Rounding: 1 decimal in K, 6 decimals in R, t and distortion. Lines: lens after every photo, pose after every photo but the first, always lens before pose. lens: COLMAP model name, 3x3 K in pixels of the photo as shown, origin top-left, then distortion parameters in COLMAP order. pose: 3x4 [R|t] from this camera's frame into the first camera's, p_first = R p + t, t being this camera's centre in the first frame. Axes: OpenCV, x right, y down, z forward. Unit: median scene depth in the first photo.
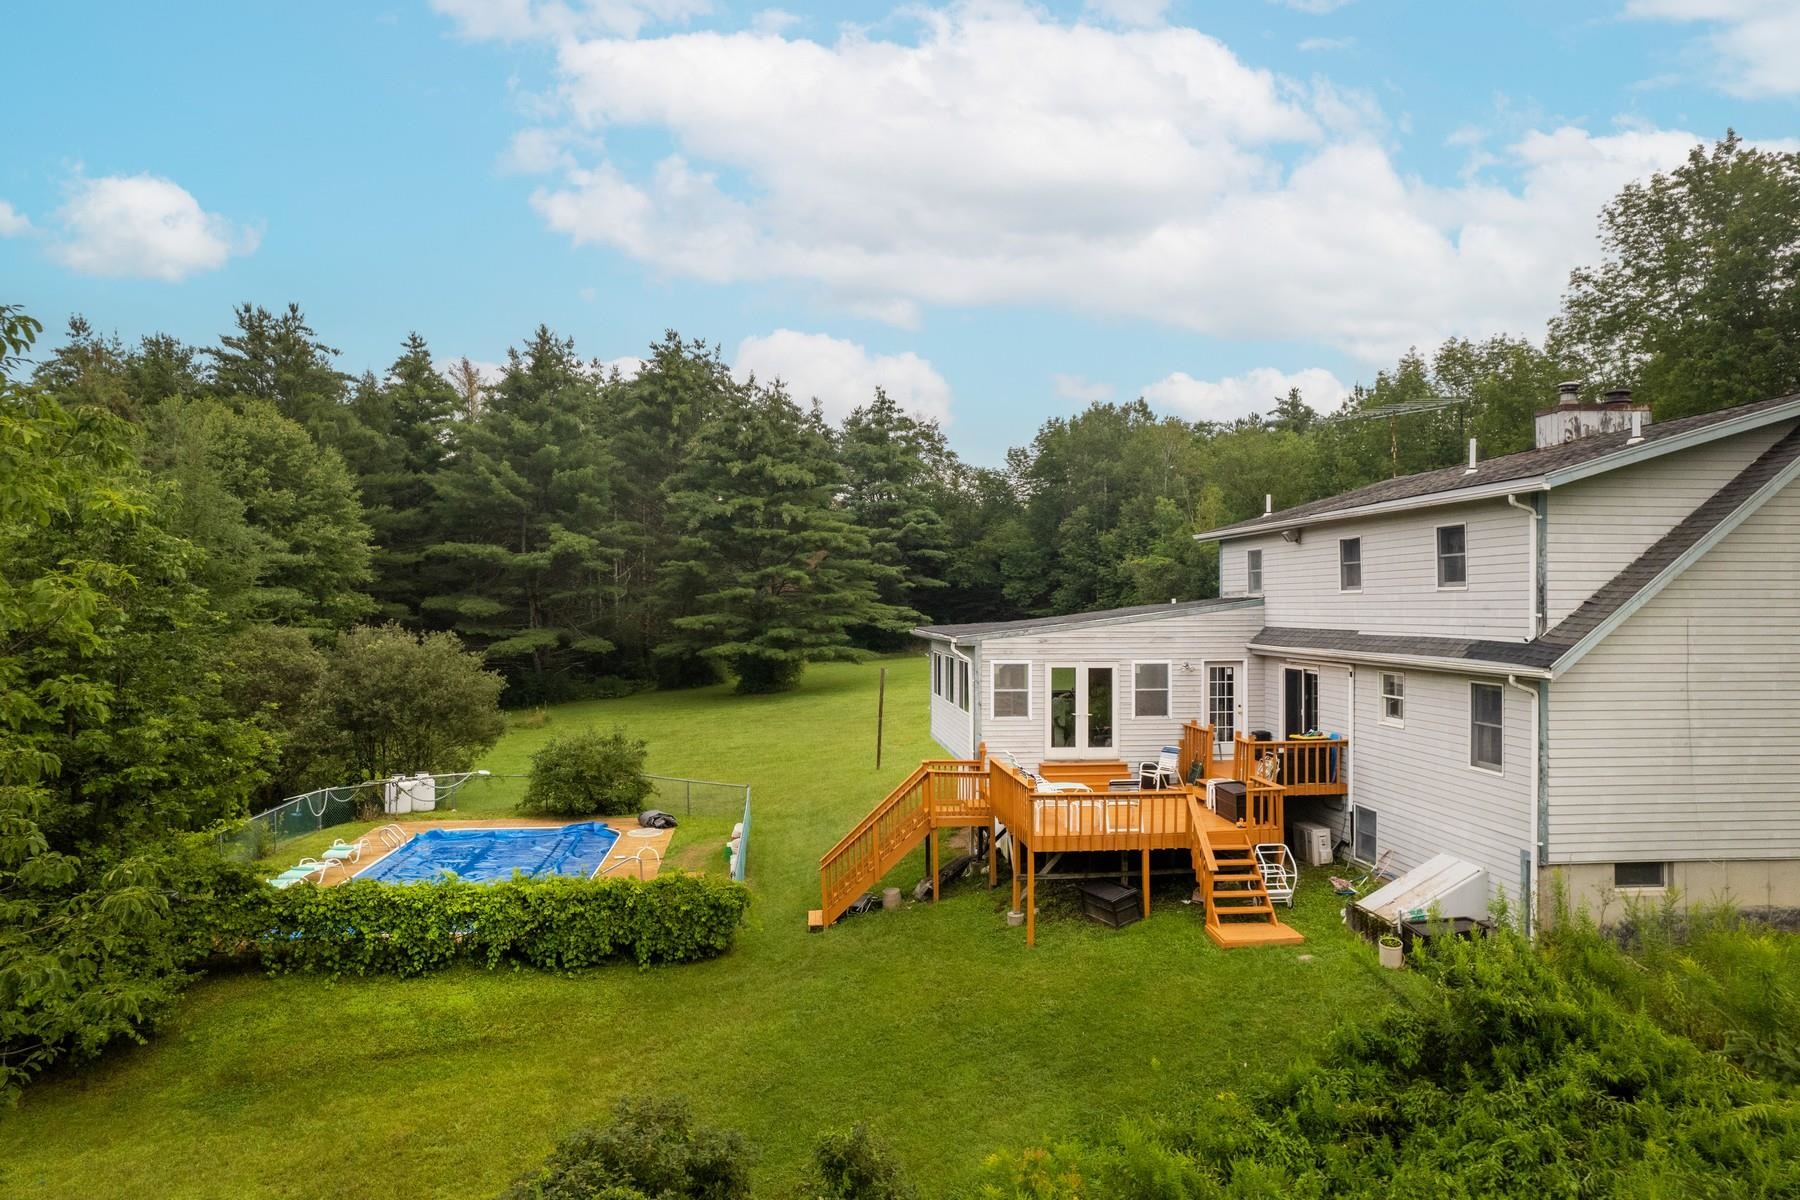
lens RADIAL K [[1153.4, 0, 900.0], [0, 1153.4, 600.0], [0, 0, 1]] dist [-0.205523, -0.000268]
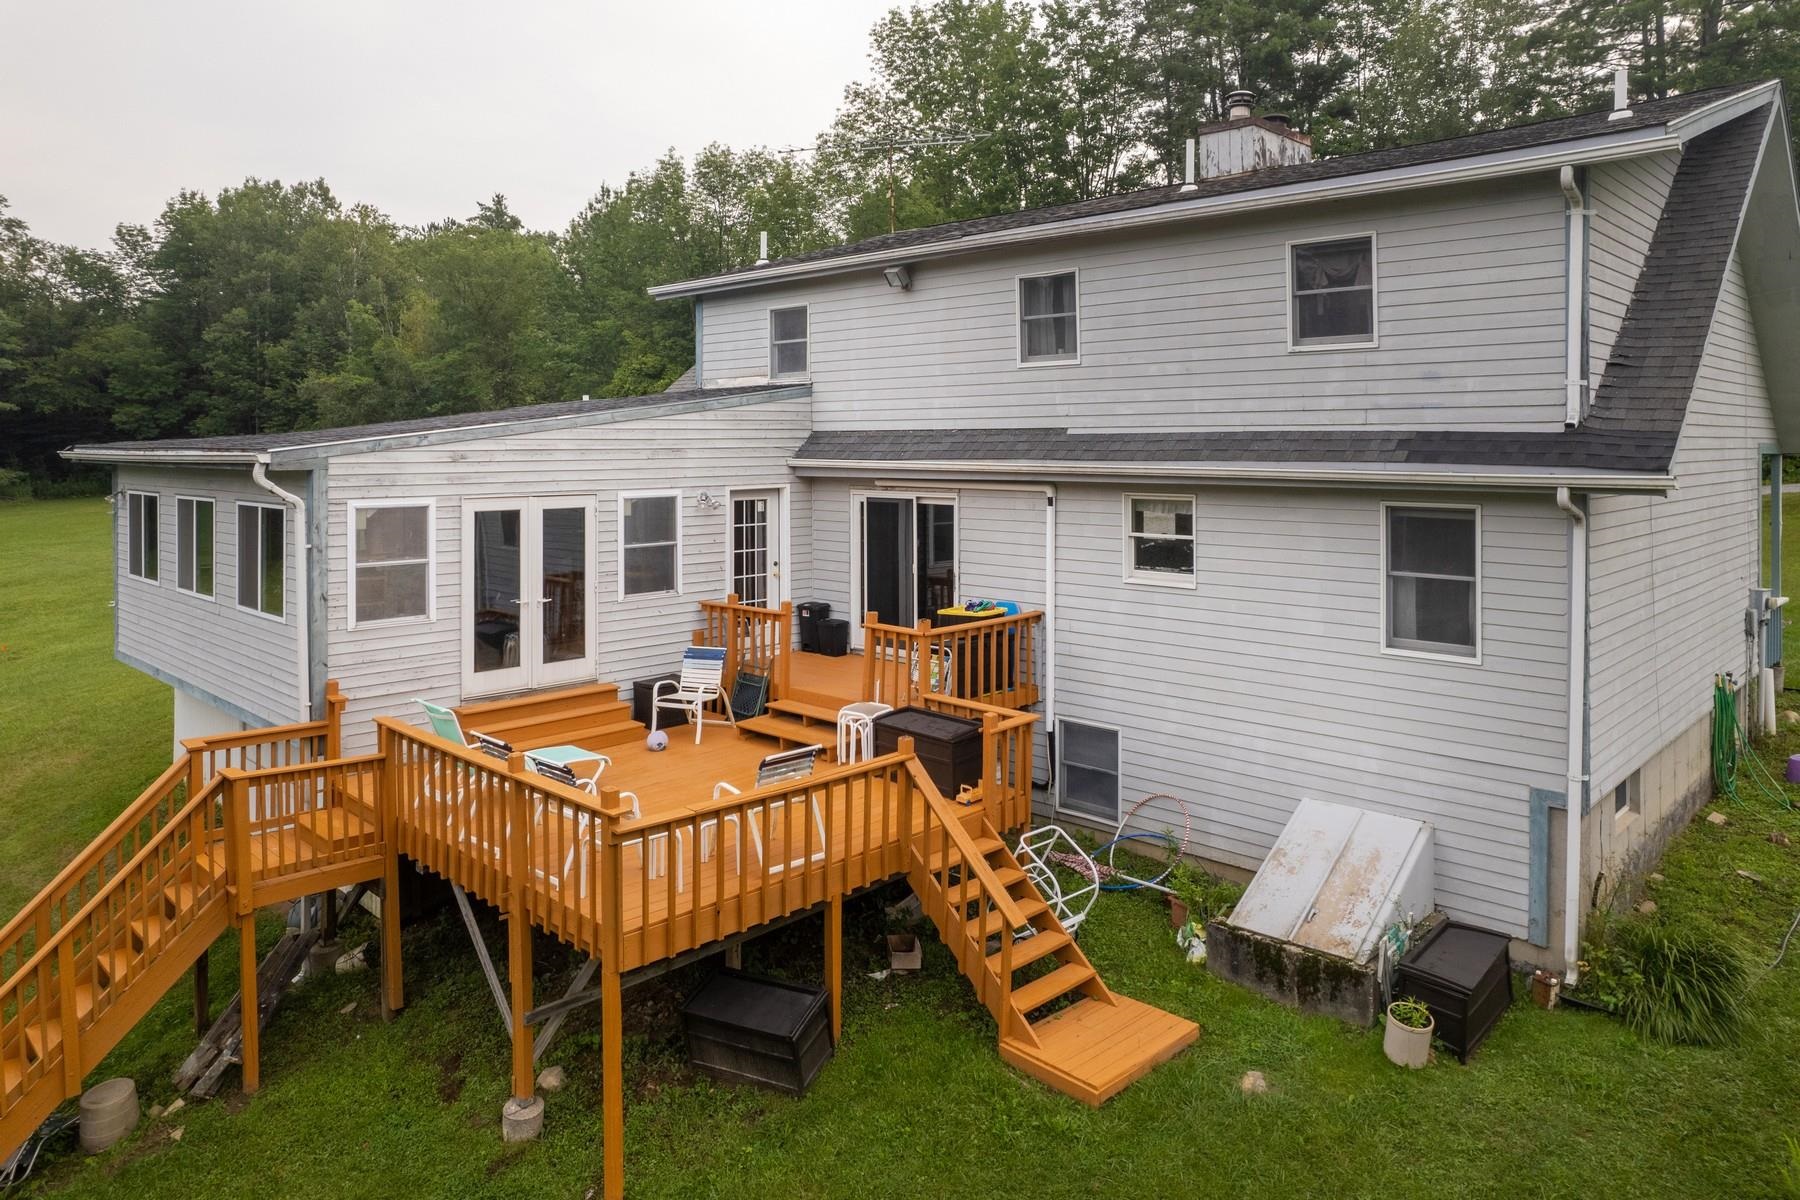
lens RADIAL K [[1191.7, 0, 935.4], [0, 1191.7, 446.6], [0, 0, 1]] dist [-0.077828, 0.096750]
pose [[0.751307, -0.008951, 0.659892, -0.052187], [0.003489, 0.999948, 0.009591, 0.025919], [-0.659943, -0.004904, 0.751300, 0.472429]]
